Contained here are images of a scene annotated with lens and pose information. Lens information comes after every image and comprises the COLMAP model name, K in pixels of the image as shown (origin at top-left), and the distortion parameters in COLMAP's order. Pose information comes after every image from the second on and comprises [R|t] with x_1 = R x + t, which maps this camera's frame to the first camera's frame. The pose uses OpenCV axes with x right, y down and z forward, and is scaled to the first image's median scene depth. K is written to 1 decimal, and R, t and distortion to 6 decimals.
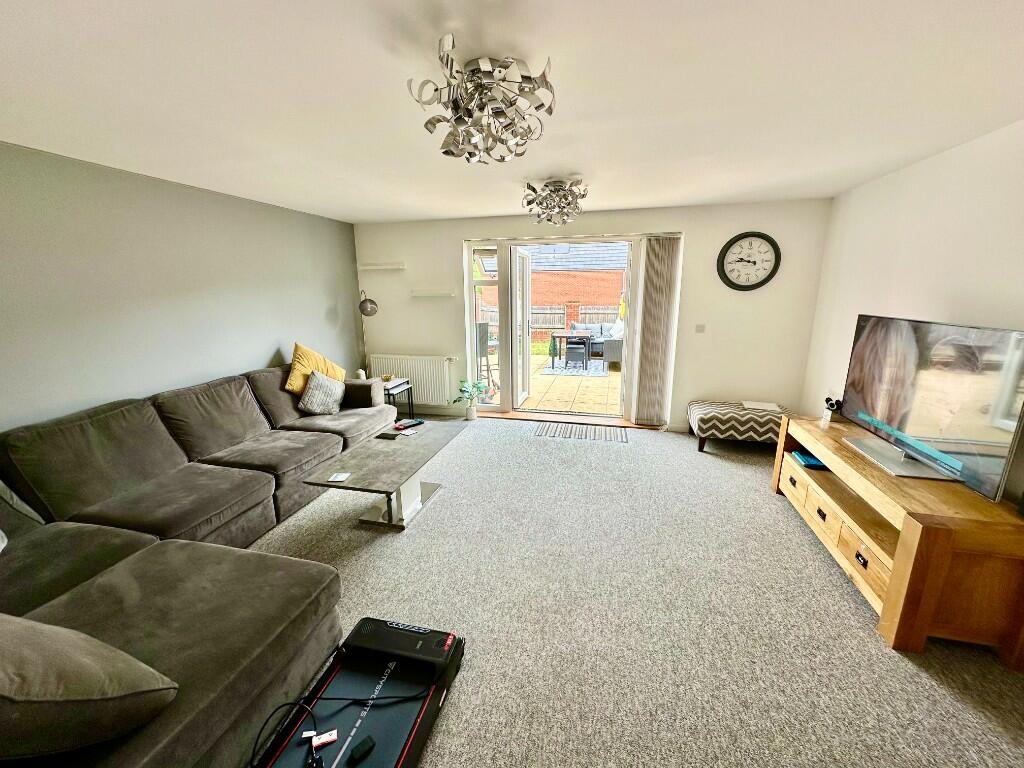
lens RADIAL K [[409.9, 0, 513.2], [0, 409.9, 384.8], [0, 0, 1]] dist [-0.000452, 0.000294]
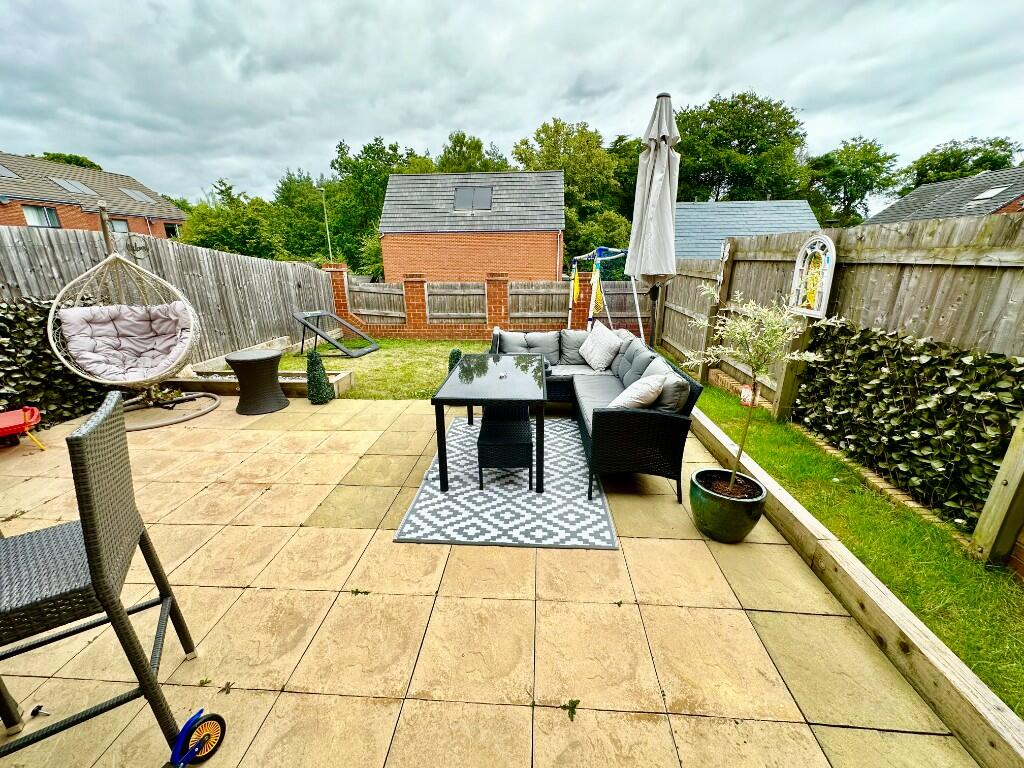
lens RADIAL K [[409.9, 0, 512.4], [0, 409.9, 384.2], [0, 0, 1]] dist [-0.000452, 0.000294]
pose [[0.984966, -0.050468, 0.165210, 0.103615], [0.038167, 0.996315, 0.076807, -0.153966], [-0.168477, -0.069347, 0.983263, 0.674515]]
